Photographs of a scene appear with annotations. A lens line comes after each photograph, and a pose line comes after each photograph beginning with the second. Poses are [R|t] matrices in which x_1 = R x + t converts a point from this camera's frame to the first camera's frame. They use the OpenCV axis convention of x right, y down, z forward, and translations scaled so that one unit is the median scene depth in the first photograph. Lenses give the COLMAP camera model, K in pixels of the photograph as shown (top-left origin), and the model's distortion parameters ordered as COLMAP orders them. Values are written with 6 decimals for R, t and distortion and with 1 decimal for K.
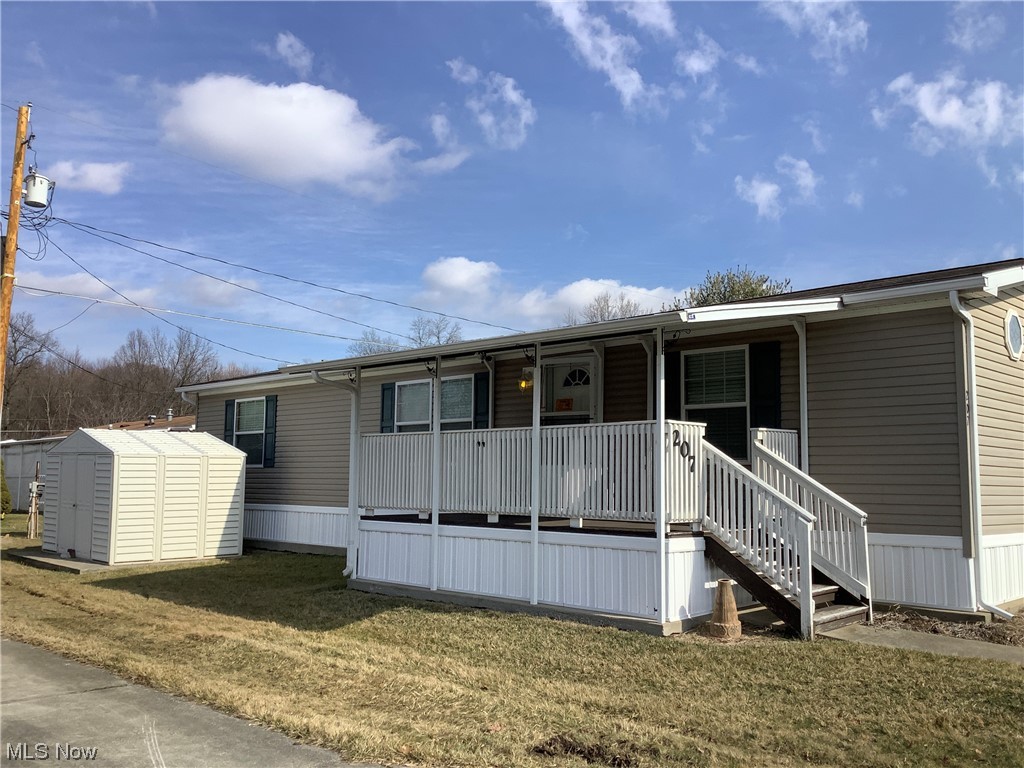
lens RADIAL K [[957.6, 0, 504.2], [0, 957.6, 386.8], [0, 0, 1]] dist [0.075106, 0.000000]
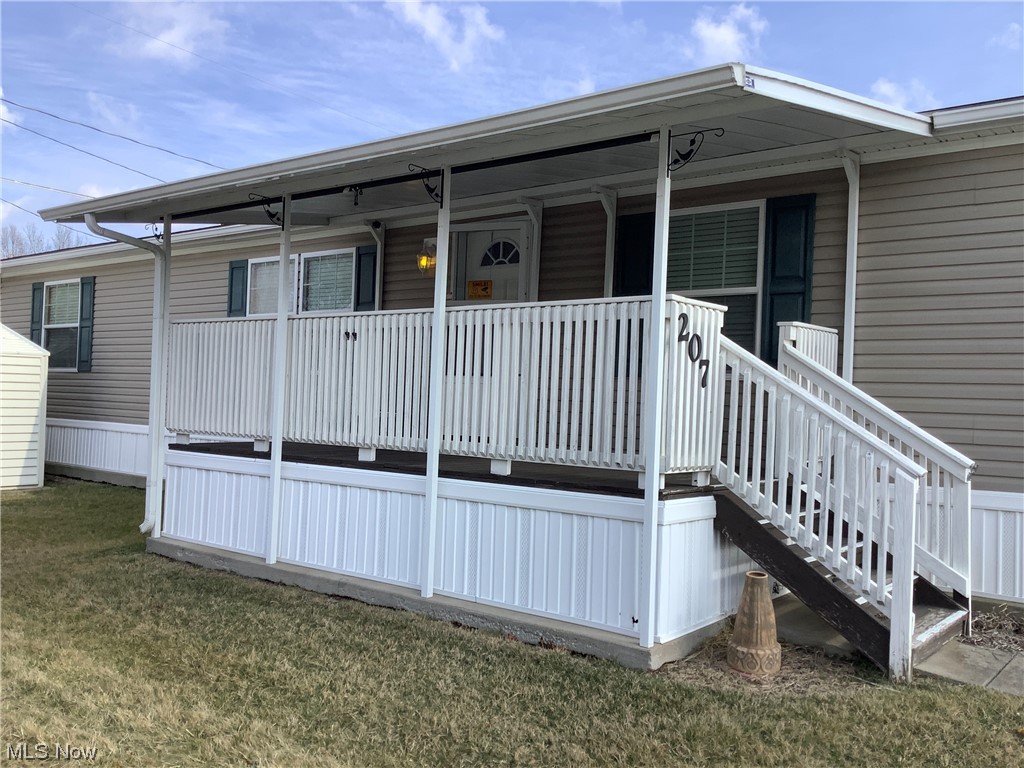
lens RADIAL K [[927.6, 0, 513.8], [0, 927.6, 389.1], [0, 0, 1]] dist [0.098244, -0.189207]
pose [[0.993390, 0.026855, 0.111599, 0.015885], [-0.036151, 0.995966, 0.082126, 0.043426], [-0.108944, -0.085618, 0.990354, 0.412009]]
